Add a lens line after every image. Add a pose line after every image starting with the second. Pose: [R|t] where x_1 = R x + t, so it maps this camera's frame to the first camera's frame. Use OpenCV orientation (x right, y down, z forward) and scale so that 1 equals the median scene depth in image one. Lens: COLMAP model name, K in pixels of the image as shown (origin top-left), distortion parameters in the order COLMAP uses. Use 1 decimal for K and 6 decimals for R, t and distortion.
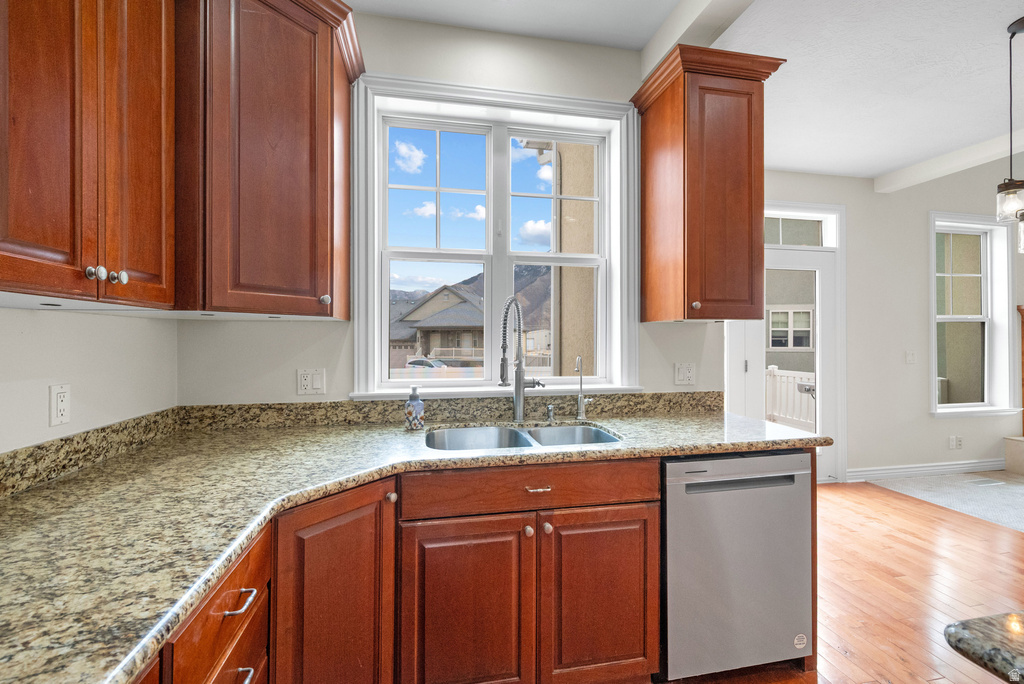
lens RADIAL K [[439.7, 0, 512.8], [0, 439.7, 339.1], [0, 0, 1]] dist [-0.002470, 0.000373]
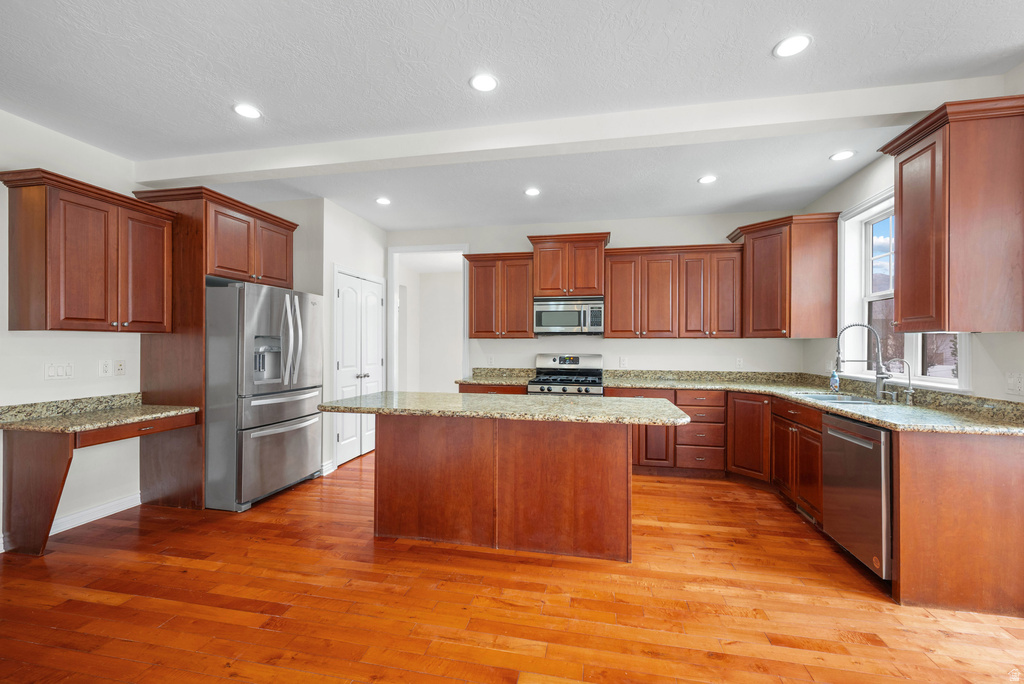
lens RADIAL K [[416.9, 0, 513.8], [0, 416.9, 344.1], [0, 0, 1]] dist [-0.000885, 0.000785]
pose [[-0.387999, -0.002042, -0.921658, 2.084847], [-0.004269, 0.999991, -0.000418, -0.005707], [0.921650, 0.003772, -0.388004, 0.392437]]
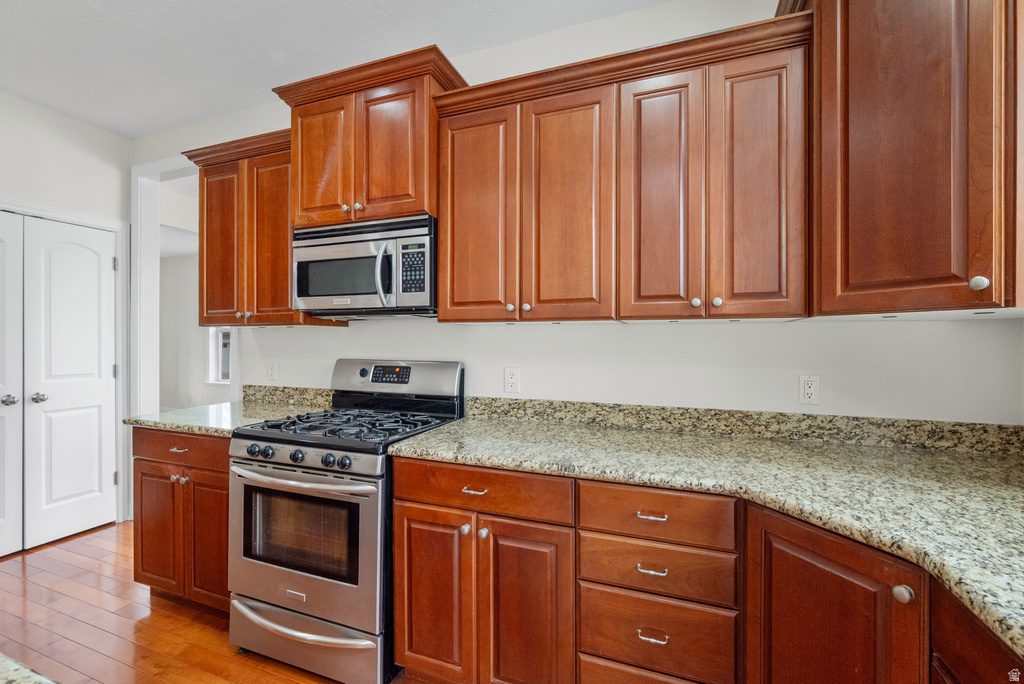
lens RADIAL K [[439.7, 0, 512.1], [0, 439.7, 338.5], [0, 0, 1]] dist [-0.002470, 0.000373]
pose [[-0.530756, -0.000471, -0.847525, 0.411246], [-0.000958, 1.000000, 0.000044, -0.005693], [0.847524, 0.000835, -0.530756, 0.625549]]
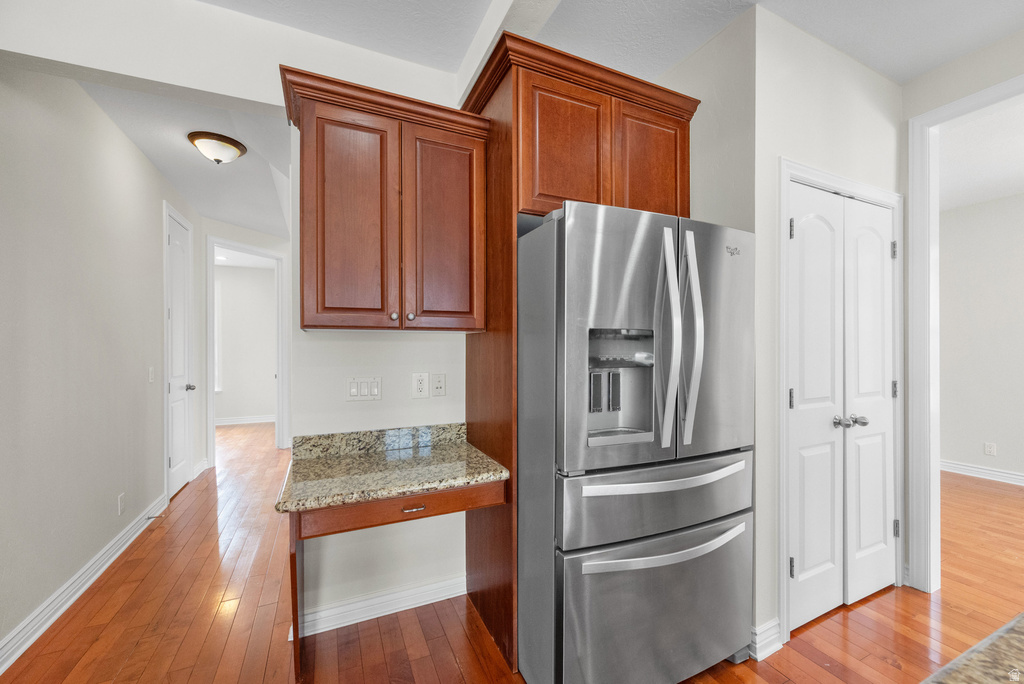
lens RADIAL K [[416.9, 0, 513.4], [0, 416.9, 350.4], [0, 0, 1]] dist [-0.000885, 0.000785]
pose [[-0.970119, 0.004044, -0.242596, 1.182170], [0.002722, 0.999980, 0.005785, -0.003874], [0.242615, 0.004952, -0.970110, -0.634509]]
